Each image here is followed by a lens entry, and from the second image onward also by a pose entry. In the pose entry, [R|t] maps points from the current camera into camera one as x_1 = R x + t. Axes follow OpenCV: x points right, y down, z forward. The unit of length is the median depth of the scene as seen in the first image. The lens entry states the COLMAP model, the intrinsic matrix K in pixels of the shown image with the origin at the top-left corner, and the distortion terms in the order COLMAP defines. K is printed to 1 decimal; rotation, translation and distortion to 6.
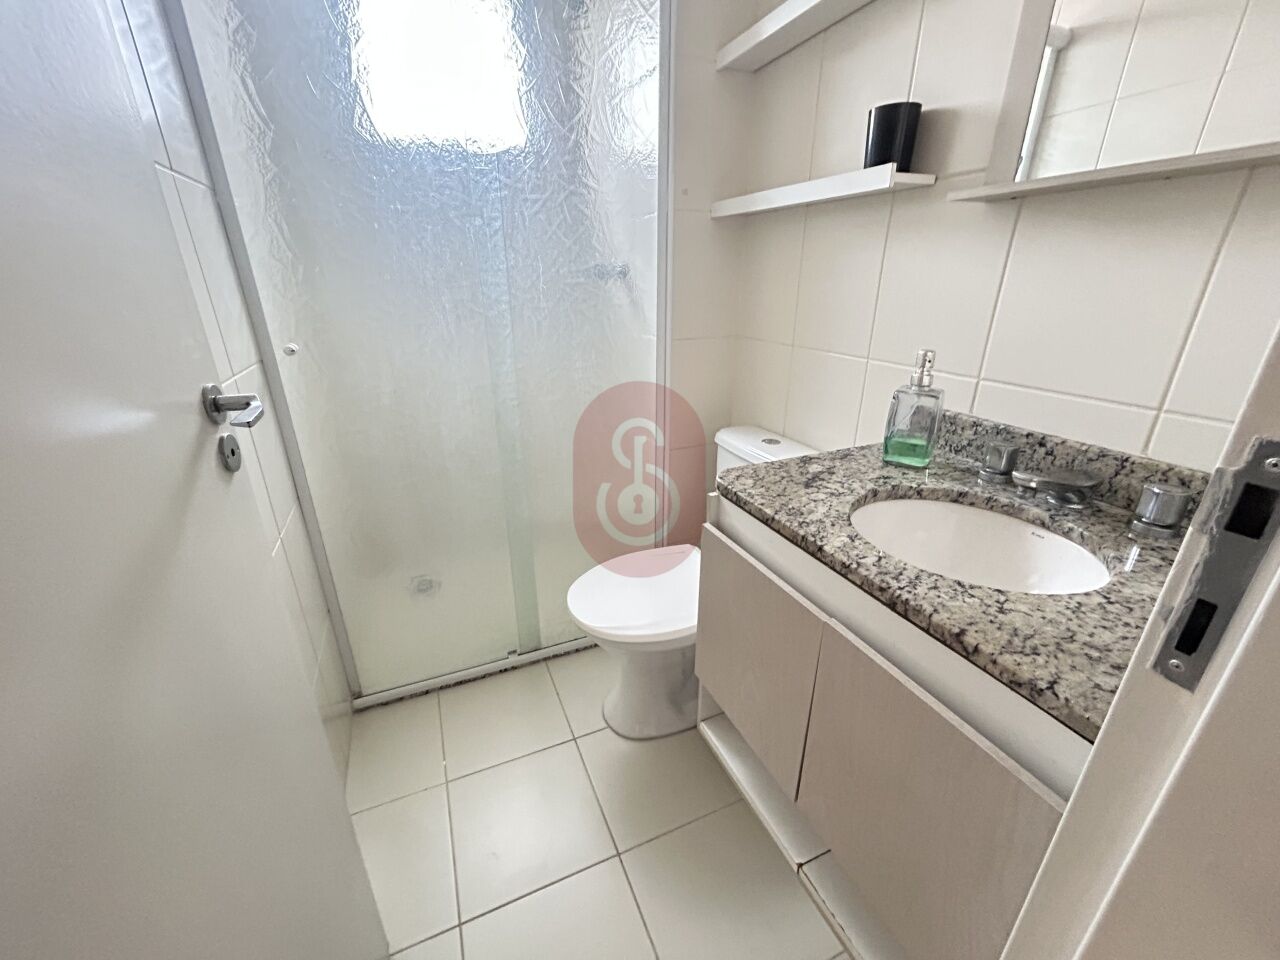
lens RADIAL K [[517.1, 0, 634.6], [0, 517.1, 476.8], [0, 0, 1]] dist [0.001820, -0.000187]
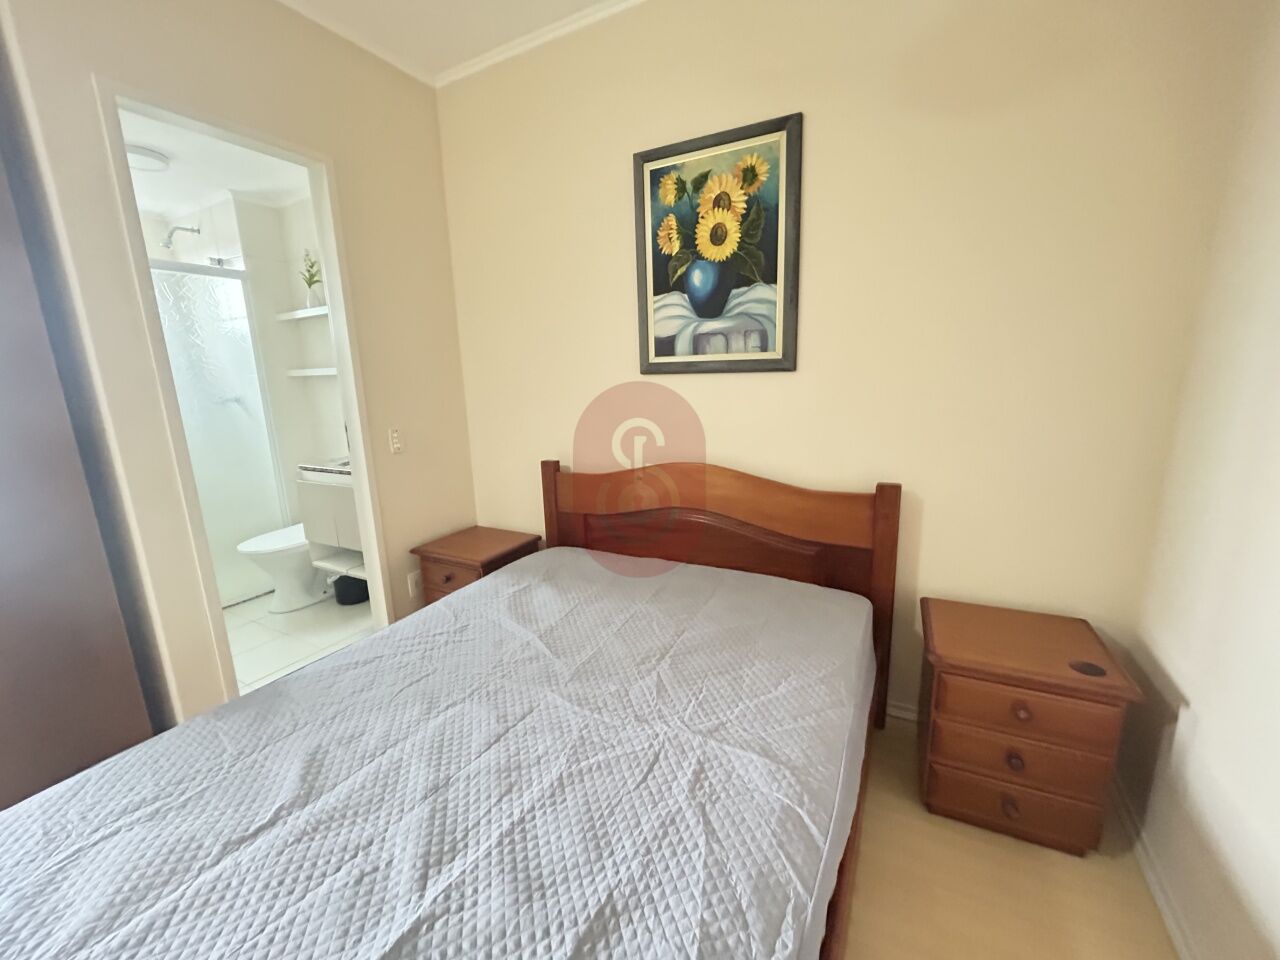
lens RADIAL K [[517.1, 0, 632.6], [0, 517.1, 475.5], [0, 0, 1]] dist [0.001820, -0.000187]
pose [[0.789878, -0.133956, 0.598455, -0.124322], [0.252407, 0.960378, -0.118175, 0.993610], [-0.558913, 0.244398, 0.792393, -2.699661]]
